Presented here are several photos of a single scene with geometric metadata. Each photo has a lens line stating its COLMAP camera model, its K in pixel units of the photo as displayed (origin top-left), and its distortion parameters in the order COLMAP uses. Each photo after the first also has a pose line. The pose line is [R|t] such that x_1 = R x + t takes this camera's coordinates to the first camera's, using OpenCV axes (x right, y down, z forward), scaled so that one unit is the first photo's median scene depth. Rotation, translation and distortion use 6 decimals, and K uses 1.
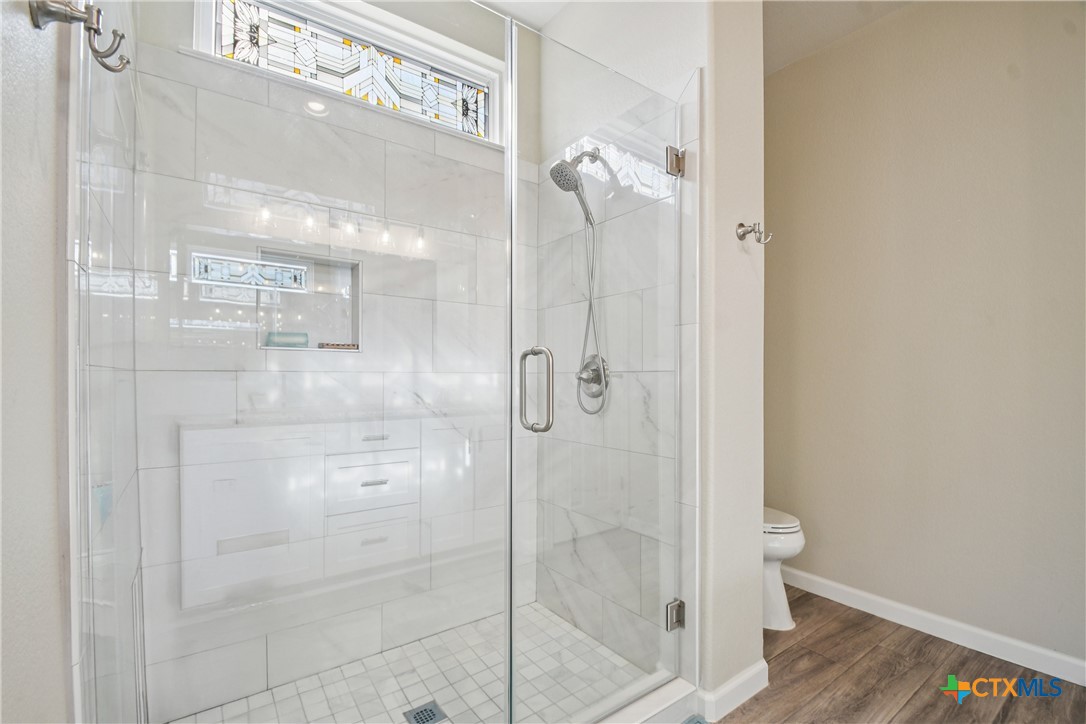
lens RADIAL K [[502.5, 0, 537.8], [0, 502.5, 375.5], [0, 0, 1]] dist [0.000970, 0.000073]
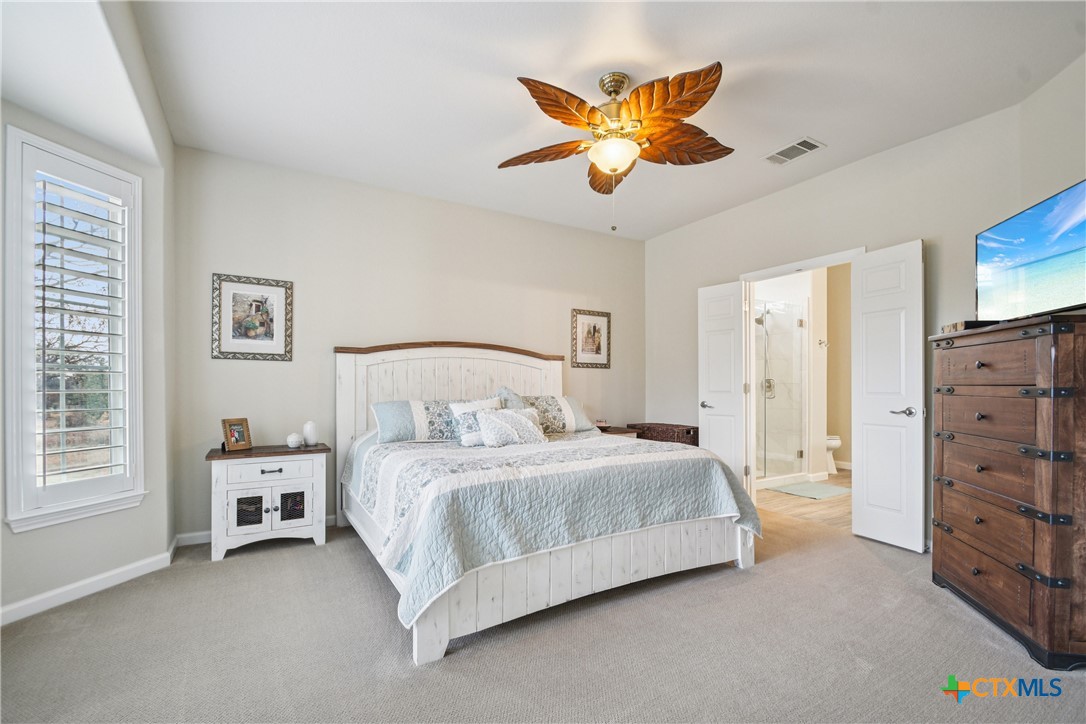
lens RADIAL K [[481.9, 0, 541.5], [0, 481.9, 382.8], [0, 0, 1]] dist [0.001297, 0.000012]
pose [[0.994814, -0.000924, -0.101704, -1.179494], [0.000531, 0.999992, -0.003886, 0.002887], [0.101707, 0.003812, 0.994807, -2.524470]]
